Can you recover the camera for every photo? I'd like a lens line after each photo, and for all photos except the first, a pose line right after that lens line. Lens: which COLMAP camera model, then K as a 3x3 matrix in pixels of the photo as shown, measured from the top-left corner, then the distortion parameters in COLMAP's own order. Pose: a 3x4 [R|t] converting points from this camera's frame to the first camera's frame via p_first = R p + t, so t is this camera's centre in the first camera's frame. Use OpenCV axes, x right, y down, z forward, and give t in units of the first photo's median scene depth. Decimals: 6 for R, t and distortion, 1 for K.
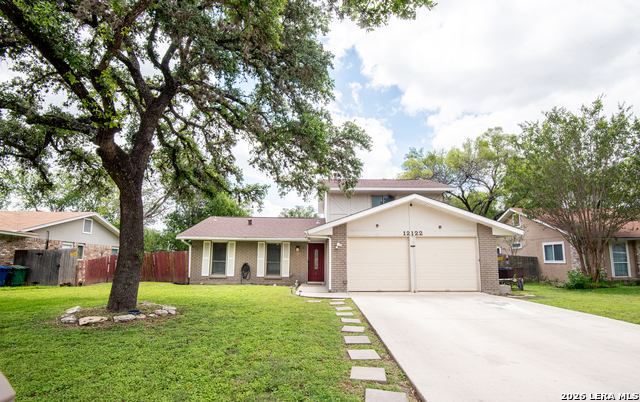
lens RADIAL K [[314.1, 0, 318.6], [0, 314.1, 211.6], [0, 0, 1]] dist [-0.015827, -0.000419]
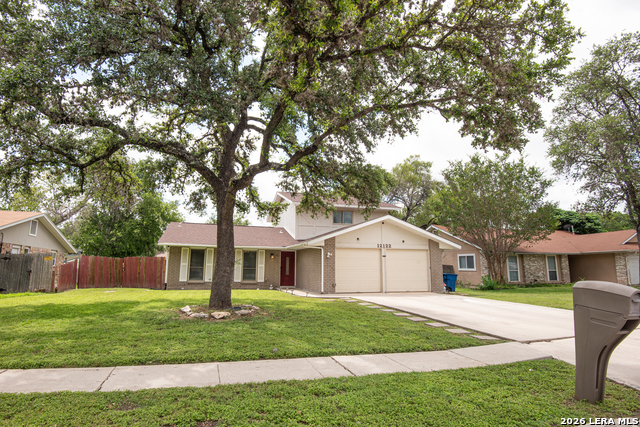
lens RADIAL K [[310.9, 0, 306.2], [0, 310.9, 214.1], [0, 0, 1]] dist [-0.000849, -0.000314]
pose [[0.971699, 0.045629, 0.231772, -0.291953], [-0.042782, 0.998935, -0.017296, -0.023109], [-0.232315, 0.006891, 0.972616, -0.136711]]
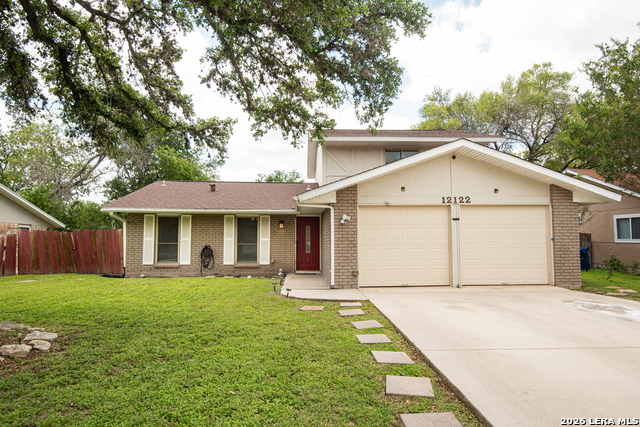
lens RADIAL K [[389.0, 0, 320.0], [0, 389.0, 213.5], [0, 0, 1]] dist [0.004384, -0.000342]
pose [[0.999195, -0.005161, 0.039775, -0.020581], [0.001702, 0.996249, 0.086520, 0.025591], [-0.040073, -0.086383, 0.995456, 0.183910]]
